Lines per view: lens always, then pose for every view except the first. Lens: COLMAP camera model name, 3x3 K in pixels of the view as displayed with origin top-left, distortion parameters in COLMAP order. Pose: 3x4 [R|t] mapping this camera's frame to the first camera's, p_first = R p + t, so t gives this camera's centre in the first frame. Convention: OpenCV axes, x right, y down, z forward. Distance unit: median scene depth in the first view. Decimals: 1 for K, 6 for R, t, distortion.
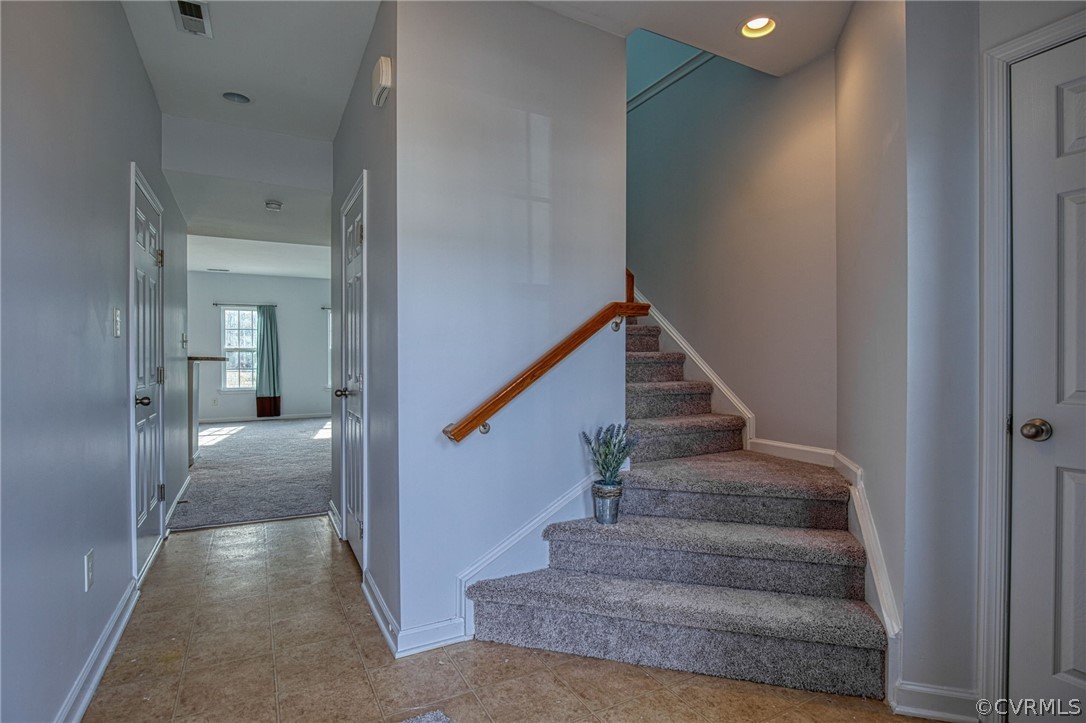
lens RADIAL K [[500.6, 0, 544.6], [0, 500.6, 360.9], [0, 0, 1]] dist [-0.038556, 0.009062]
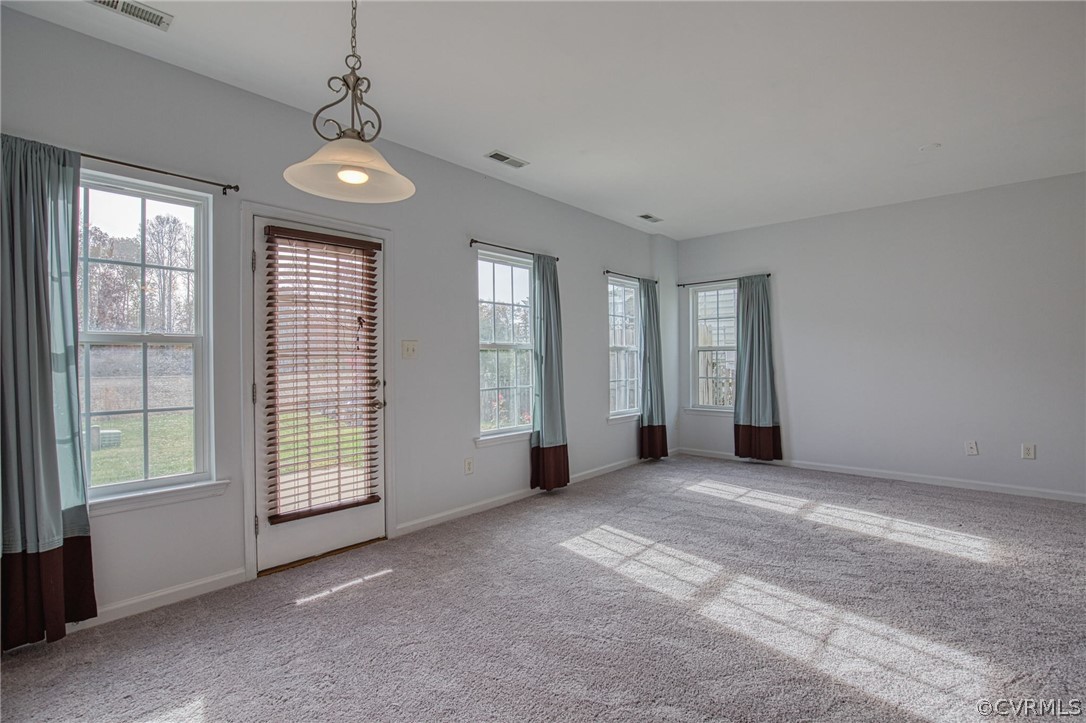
lens RADIAL K [[500.6, 0, 544.6], [0, 500.6, 360.9], [0, 0, 1]] dist [-0.038556, 0.009062]
pose [[0.944045, -0.007318, 0.329735, -0.727892], [0.010869, 0.999901, -0.008926, -0.005482], [-0.329637, 0.012011, 0.944031, 0.543886]]
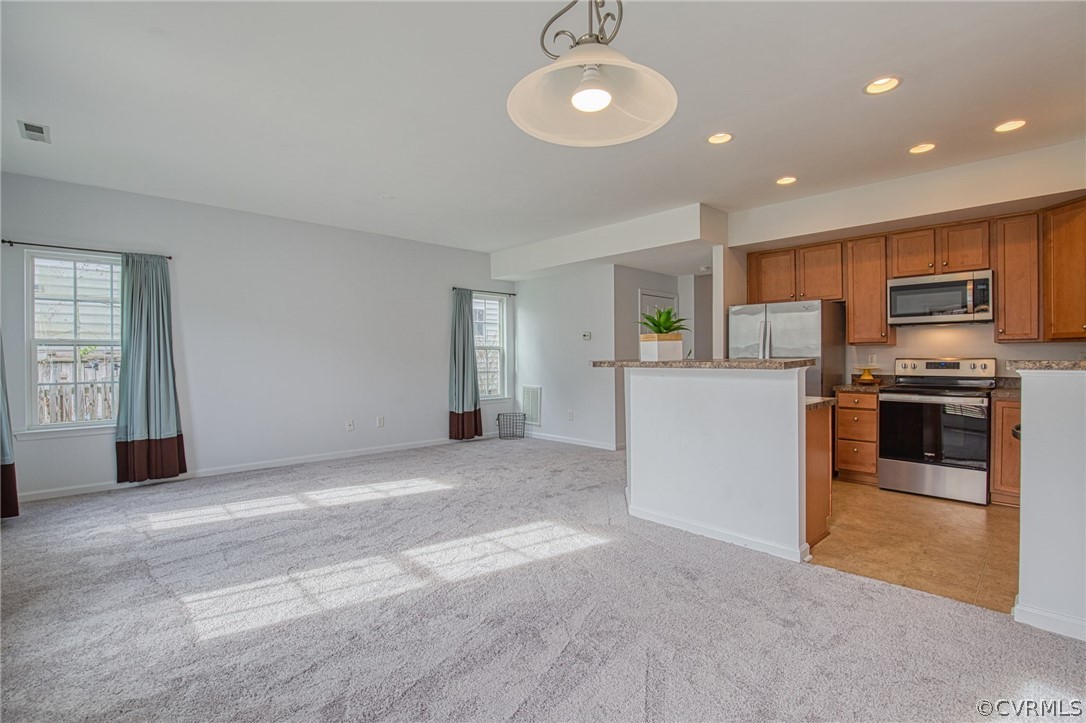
lens RADIAL K [[500.6, 0, 544.6], [0, 500.6, 360.9], [0, 0, 1]] dist [-0.038556, 0.009062]
pose [[-0.255056, -0.008261, 0.966891, -0.858313], [0.015356, 0.999803, 0.012593, -0.006784], [-0.966804, 0.018060, -0.254879, 0.780103]]
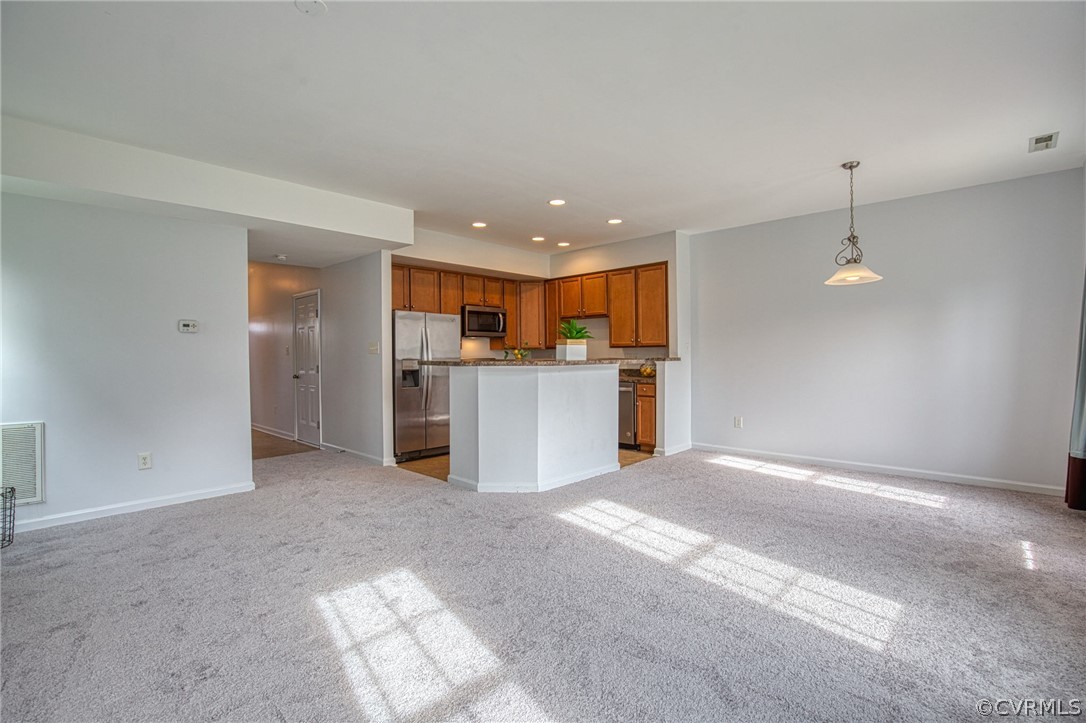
lens RADIAL K [[500.6, 0, 544.6], [0, 500.6, 360.9], [0, 0, 1]] dist [-0.038556, 0.009062]
pose [[-0.953294, 0.008237, -0.301931, -0.348048], [0.001791, 0.999765, 0.021621, -0.010508], [0.302038, 0.020071, -0.953085, 1.062065]]
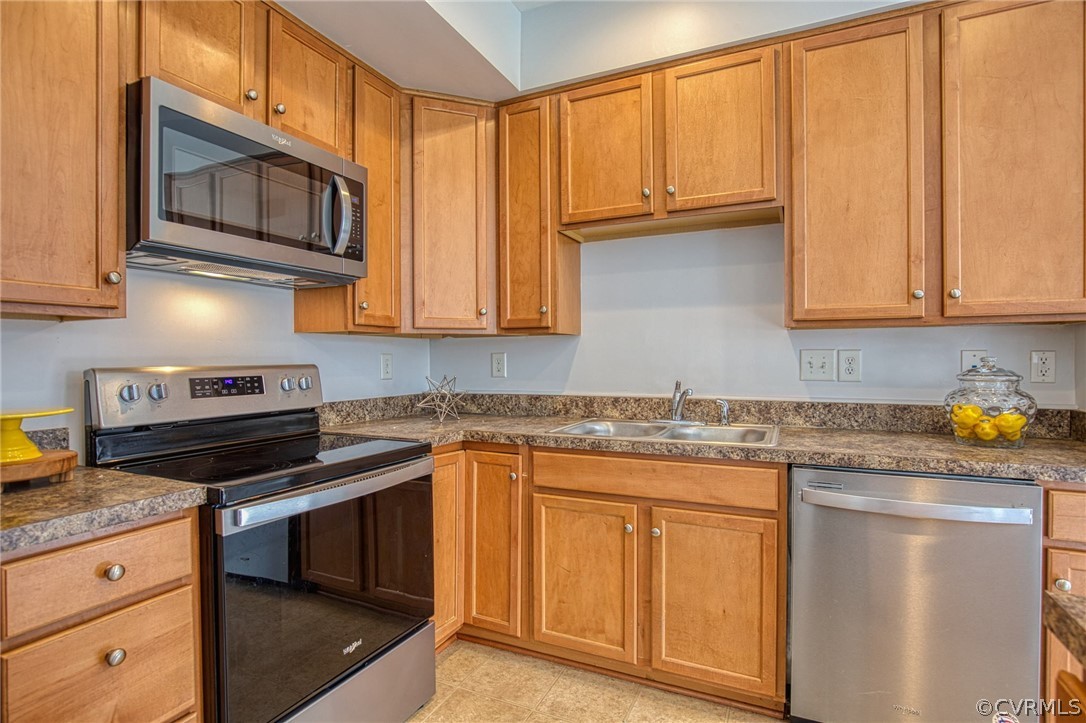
lens RADIAL K [[531.4, 0, 543.0], [0, 531.4, 361.5], [0, 0, 1]] dist [-0.027622, 0.001004]
pose [[-0.808864, 0.004401, -0.587979, -0.465109], [-0.005764, 0.999865, 0.015414, -0.002578], [0.587967, 0.015857, -0.808729, 0.491901]]
